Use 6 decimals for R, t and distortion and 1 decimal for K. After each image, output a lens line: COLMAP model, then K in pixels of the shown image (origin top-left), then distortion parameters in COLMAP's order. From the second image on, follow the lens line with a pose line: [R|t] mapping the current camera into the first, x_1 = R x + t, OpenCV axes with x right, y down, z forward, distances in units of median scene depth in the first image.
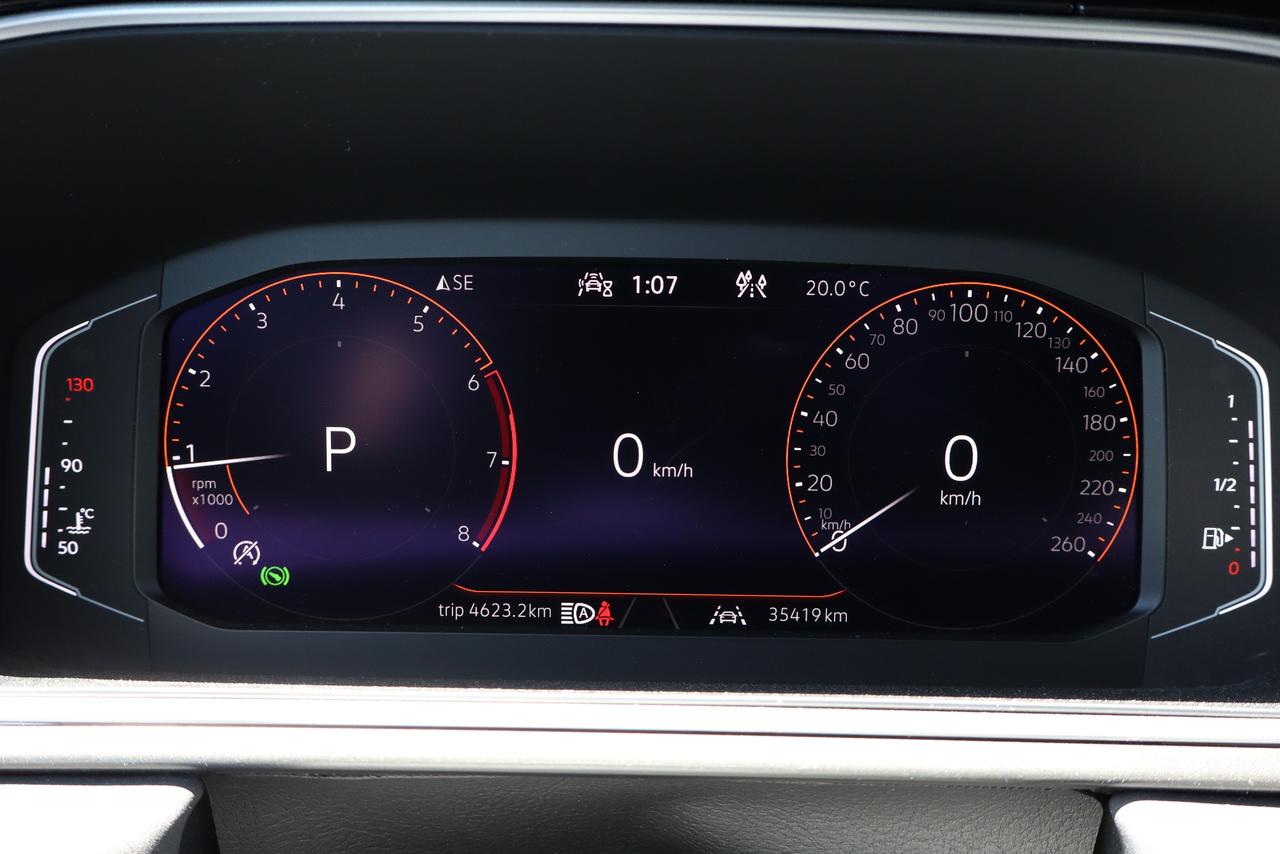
lens RADIAL K [[1410.5, 0, 640.0], [0, 1410.5, 427.0], [0, 0, 1]] dist [-0.000803, -0.002682]
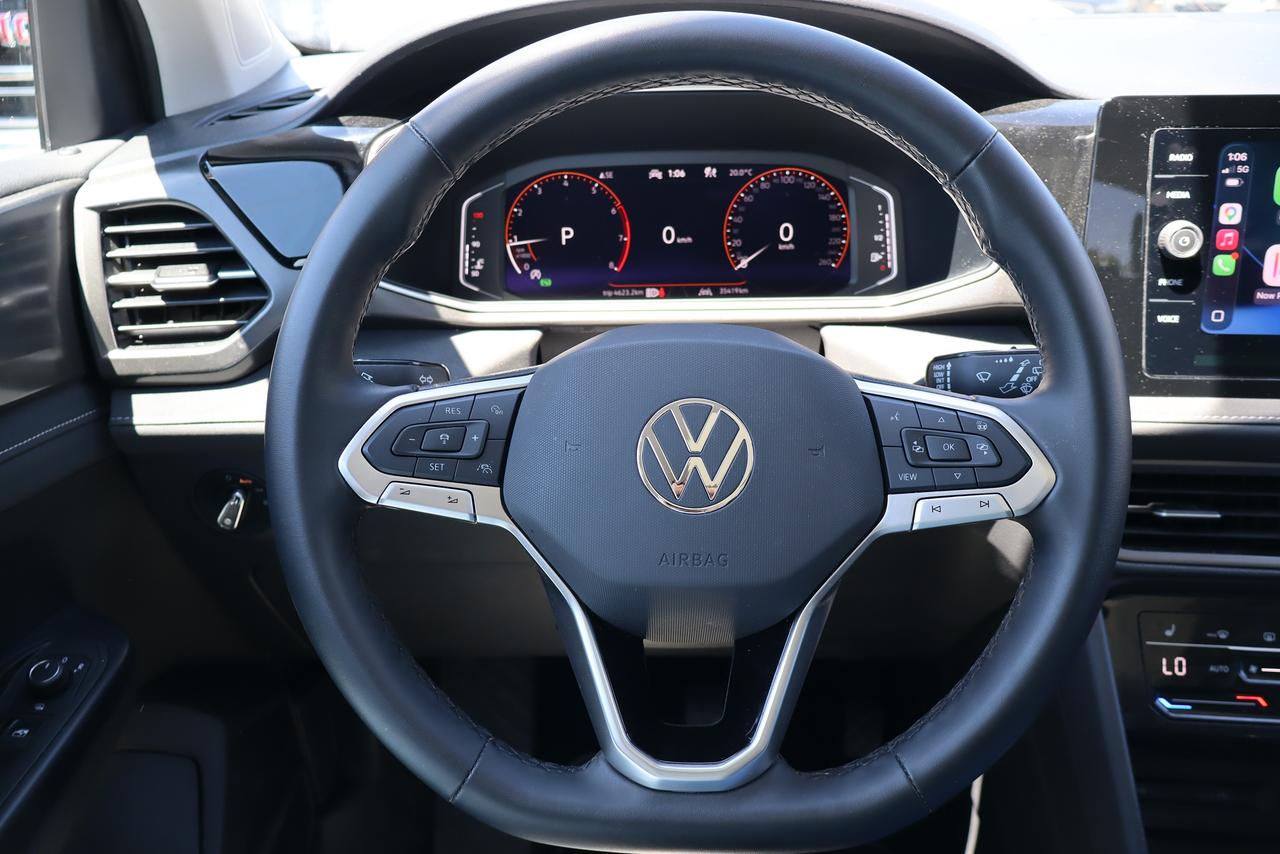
lens RADIAL K [[1086.3, 0, 640.0], [0, 1086.3, 427.0], [0, 0, 1]] dist [-0.002348, 0.004101]
pose [[0.999149, -0.027497, -0.030757, -0.009579], [0.030851, 0.992943, 0.114508, 0.153052], [0.027391, -0.115360, 0.992946, -1.229629]]
